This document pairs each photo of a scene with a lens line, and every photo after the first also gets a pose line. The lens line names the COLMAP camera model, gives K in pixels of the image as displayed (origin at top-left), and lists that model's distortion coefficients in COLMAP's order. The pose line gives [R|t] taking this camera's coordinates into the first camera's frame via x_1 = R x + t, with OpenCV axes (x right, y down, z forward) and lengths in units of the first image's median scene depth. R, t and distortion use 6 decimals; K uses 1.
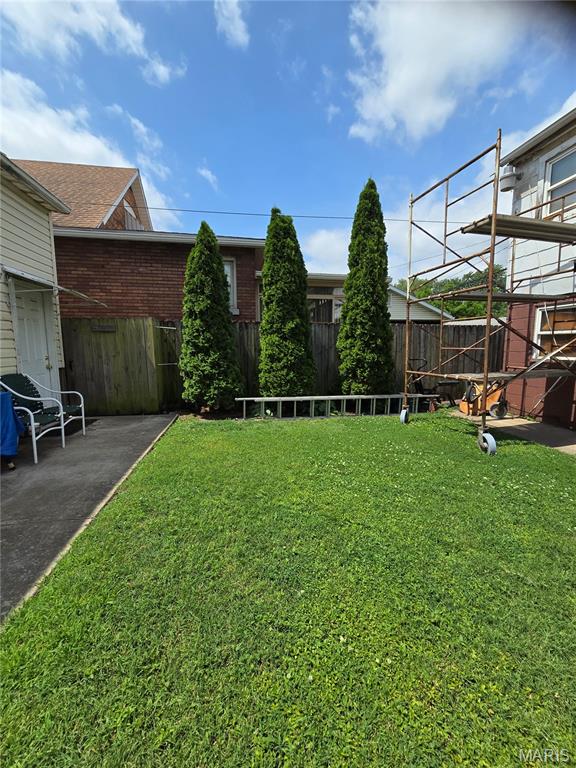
lens RADIAL K [[313.8, 0, 288.4], [0, 313.8, 384.5], [0, 0, 1]] dist [-0.005842, 0.002036]
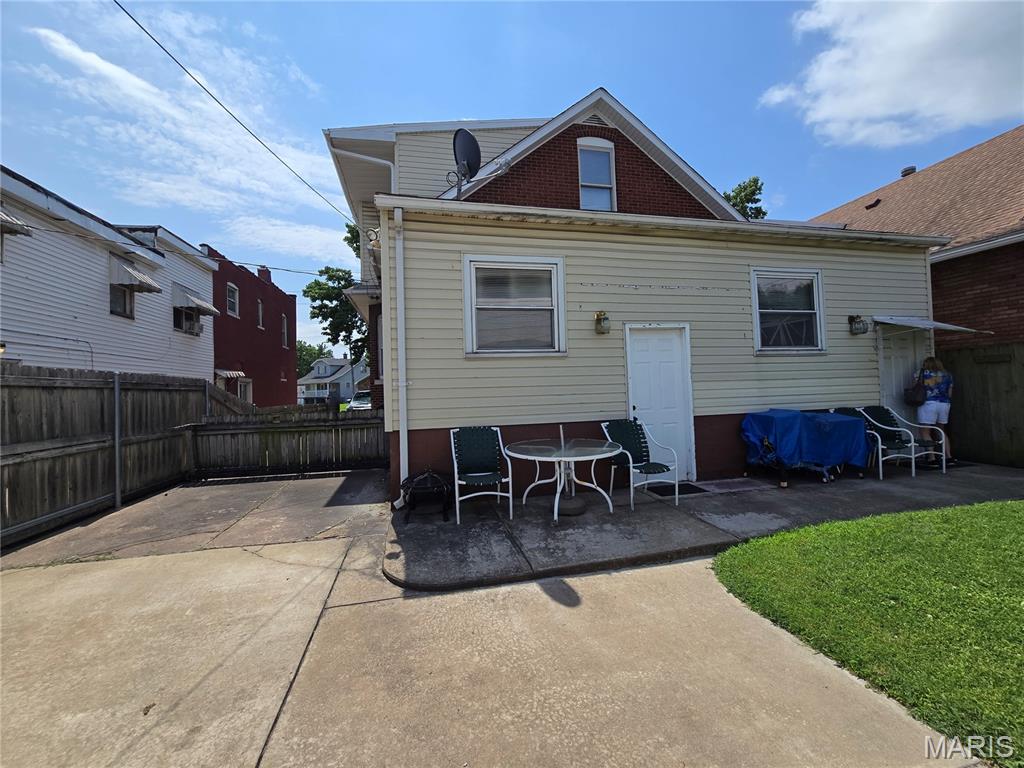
lens RADIAL K [[418.4, 0, 511.8], [0, 418.4, 382.9], [0, 0, 1]] dist [-0.005842, 0.002036]
pose [[0.057004, -0.014285, -0.998272, 0.515640], [-0.093602, 0.995417, -0.019589, 0.032707], [0.993976, 0.094557, 0.055406, -0.382677]]
